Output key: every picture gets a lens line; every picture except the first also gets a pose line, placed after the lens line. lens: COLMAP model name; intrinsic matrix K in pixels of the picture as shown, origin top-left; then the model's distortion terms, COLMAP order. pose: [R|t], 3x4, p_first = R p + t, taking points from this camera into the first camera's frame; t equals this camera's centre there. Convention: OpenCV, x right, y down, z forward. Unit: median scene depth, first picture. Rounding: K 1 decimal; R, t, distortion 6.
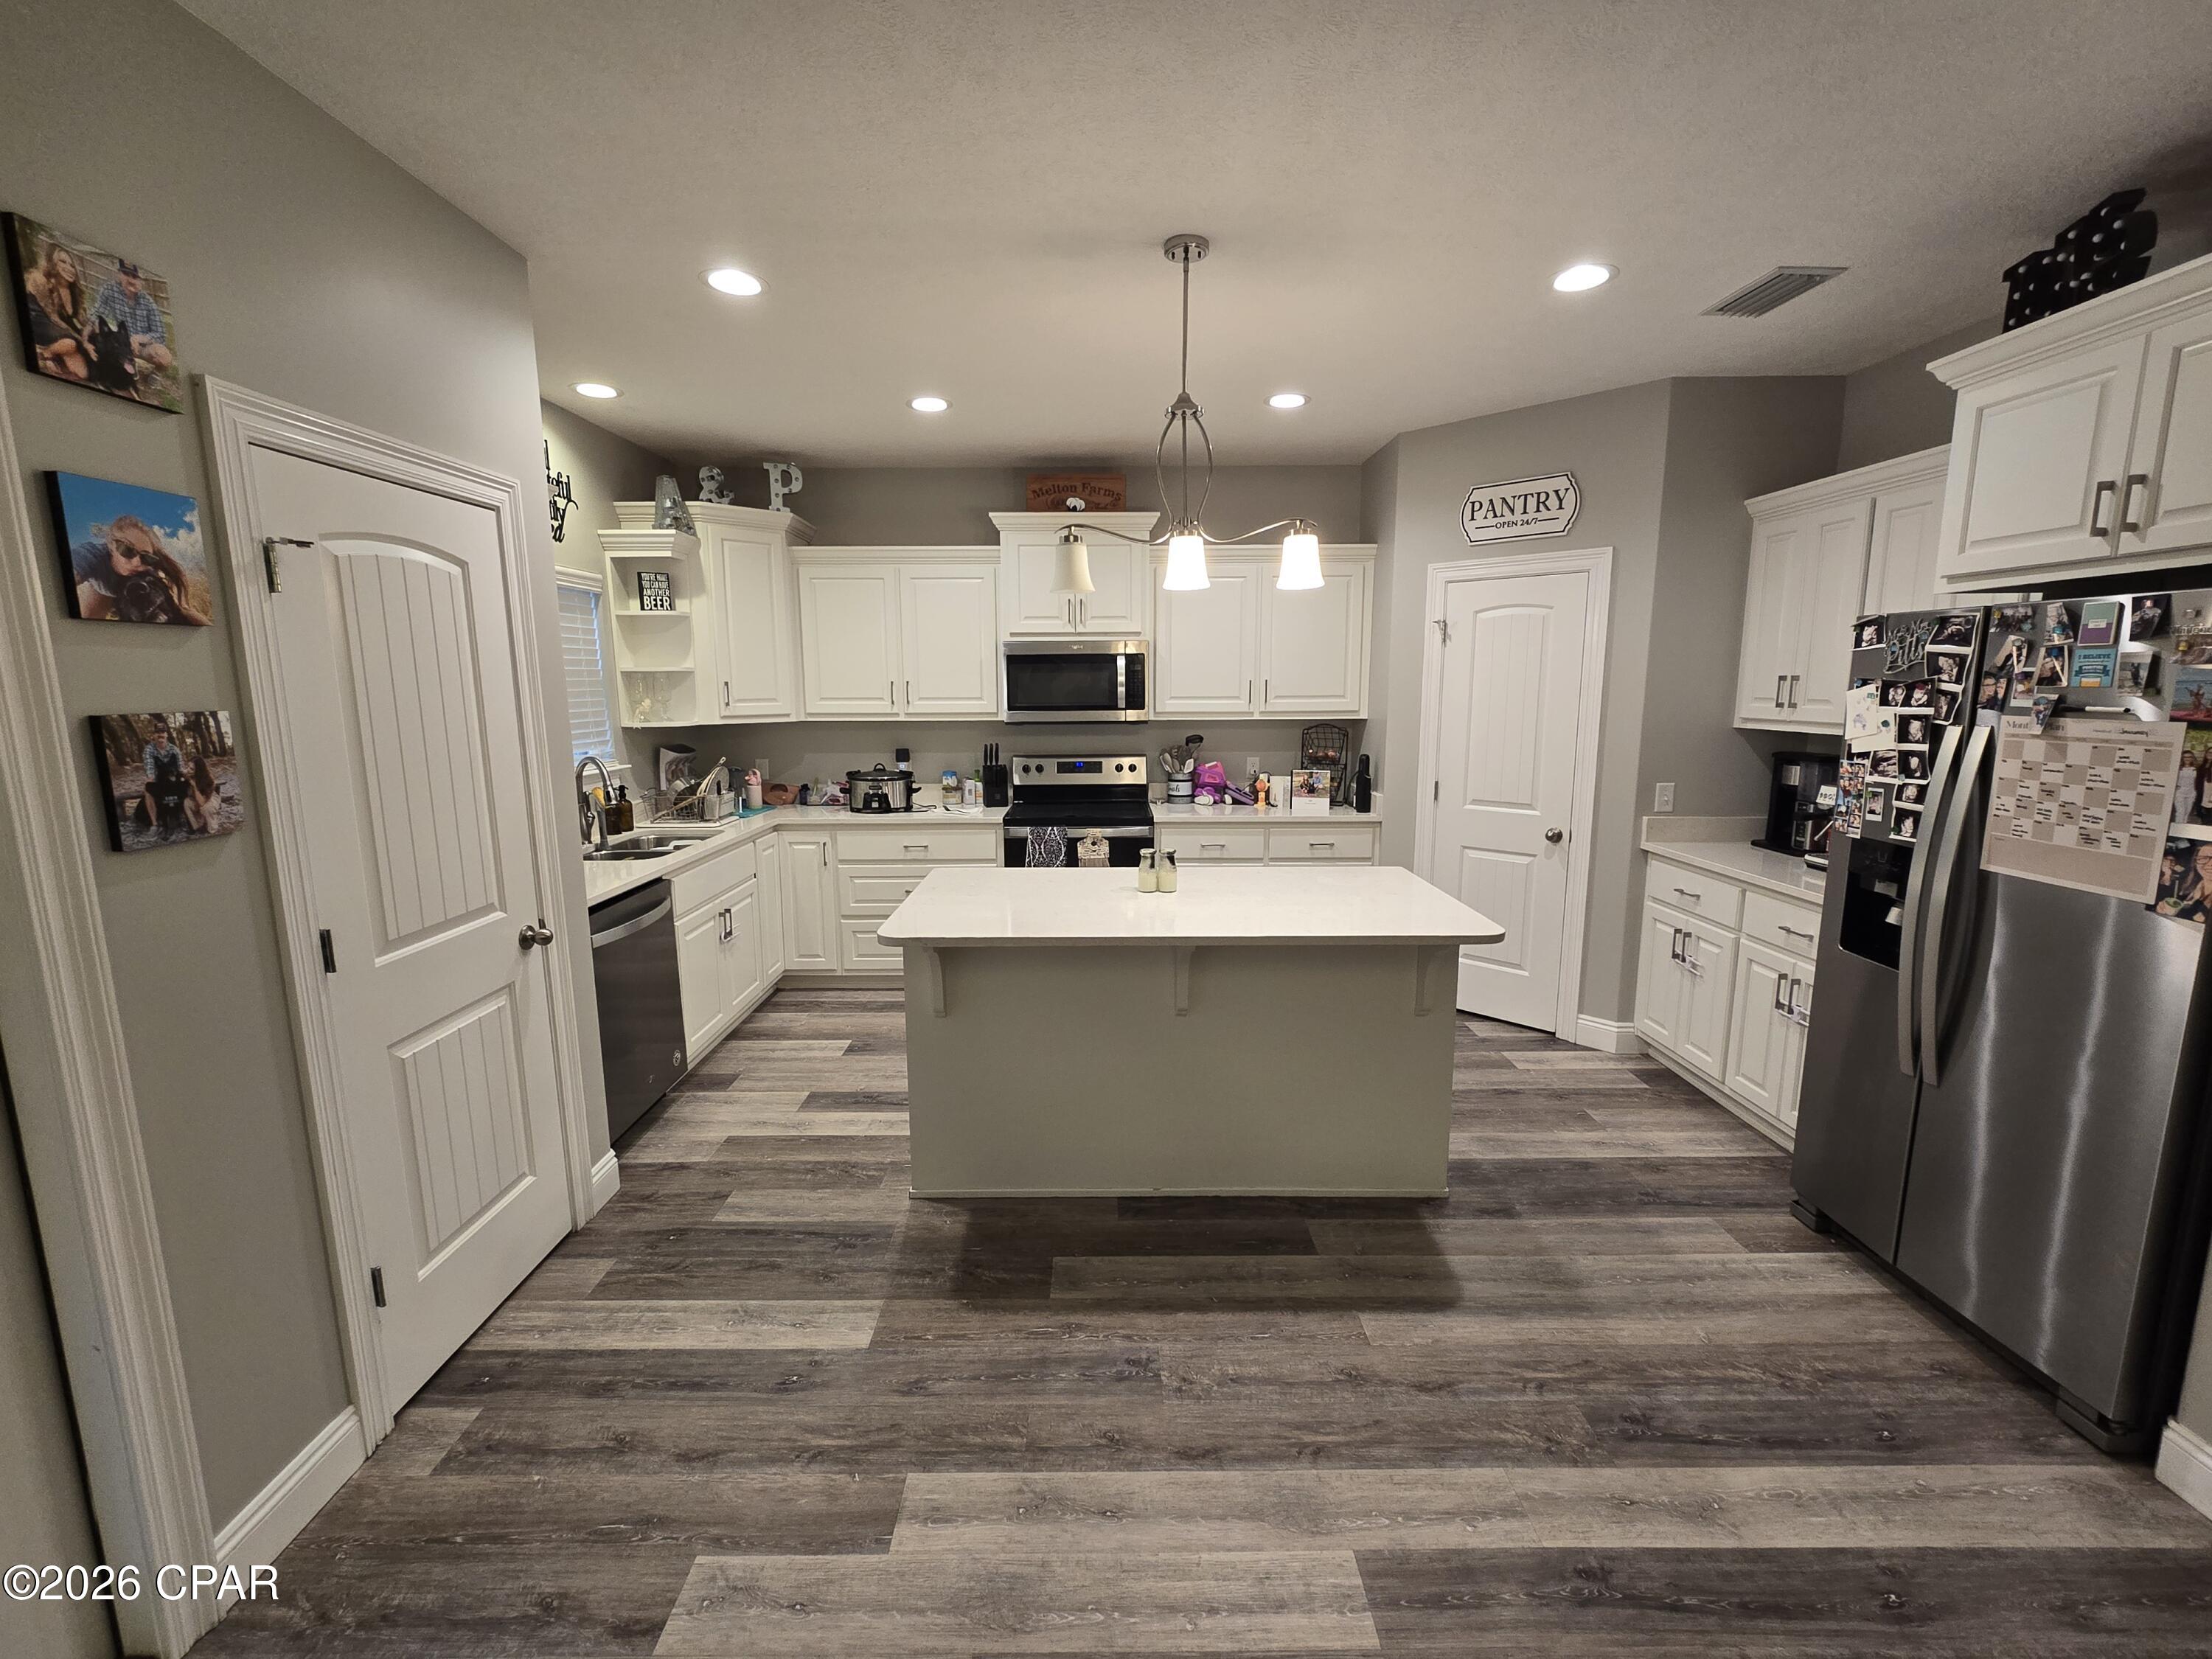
lens RADIAL K [[908.5, 0, 1107.1], [0, 908.5, 825.5], [0, 0, 1]] dist [0.001338, -0.000281]
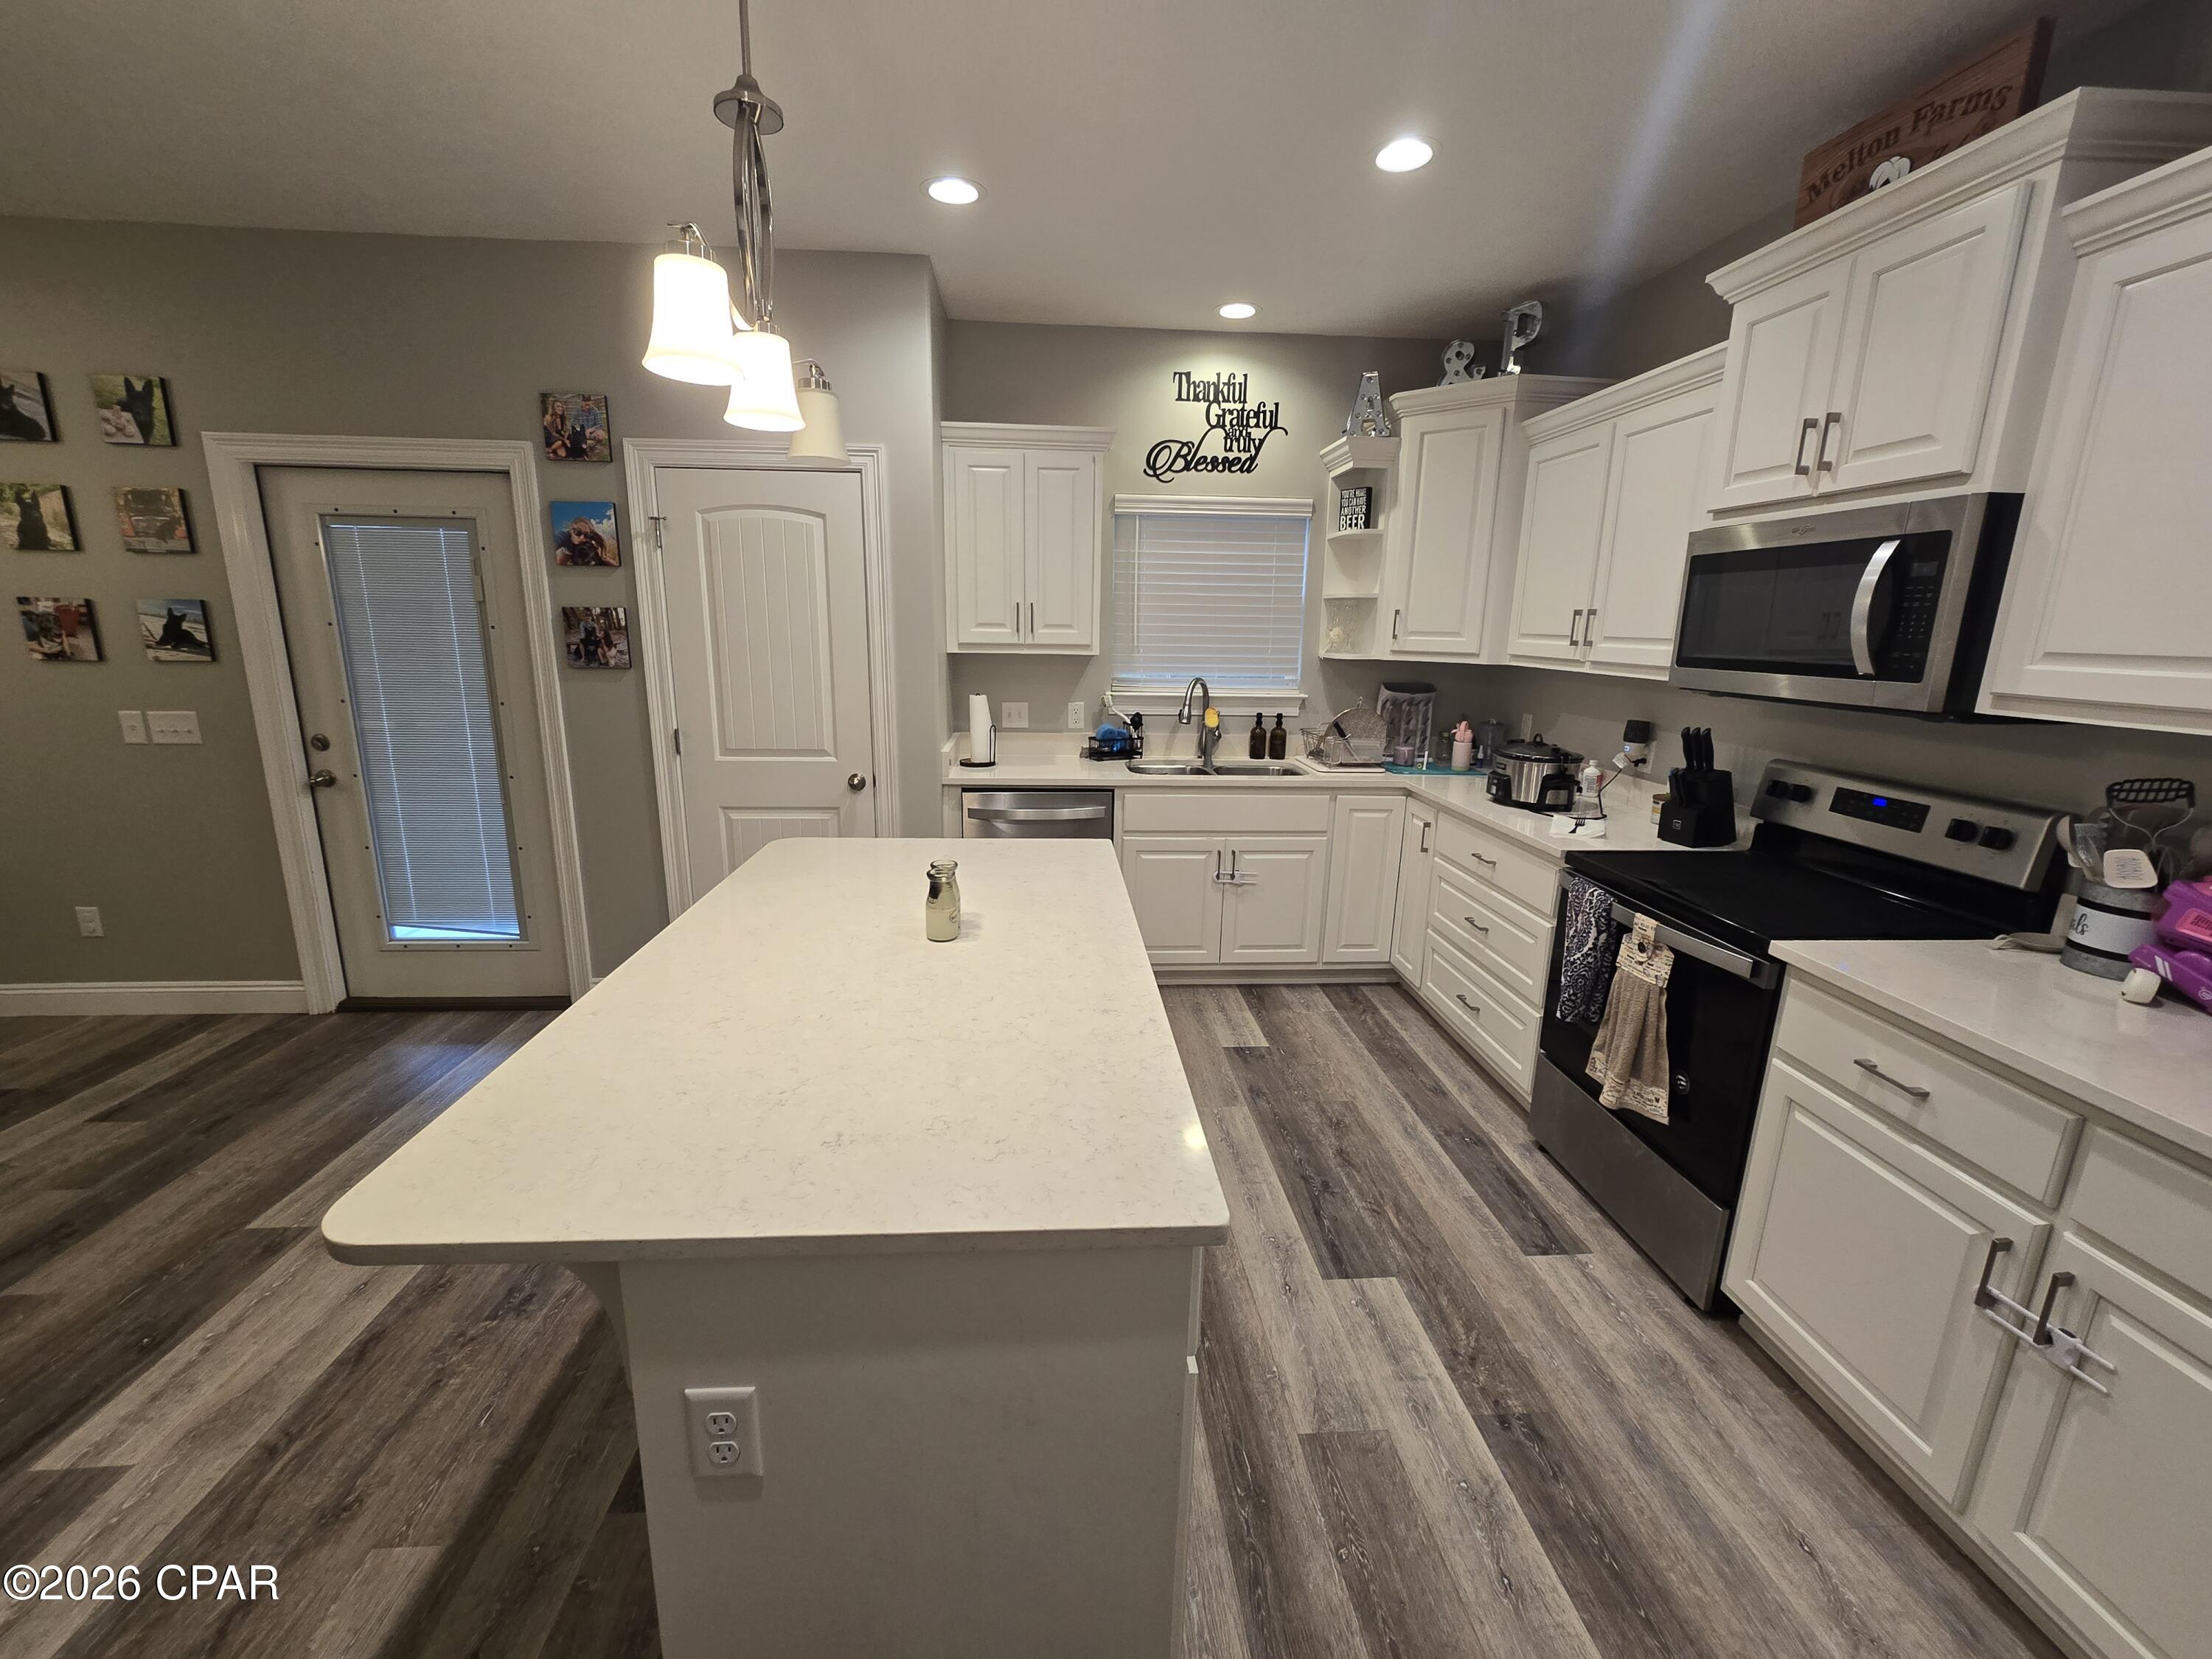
lens RADIAL K [[908.5, 0, 1108.8], [0, 908.5, 828.6], [0, 0, 1]] dist [0.001338, -0.000281]
pose [[0.076392, 0.229645, -0.970272, 0.804682], [-0.173872, 0.961274, 0.213826, -0.183211], [0.981801, 0.152368, 0.113362, 1.271843]]
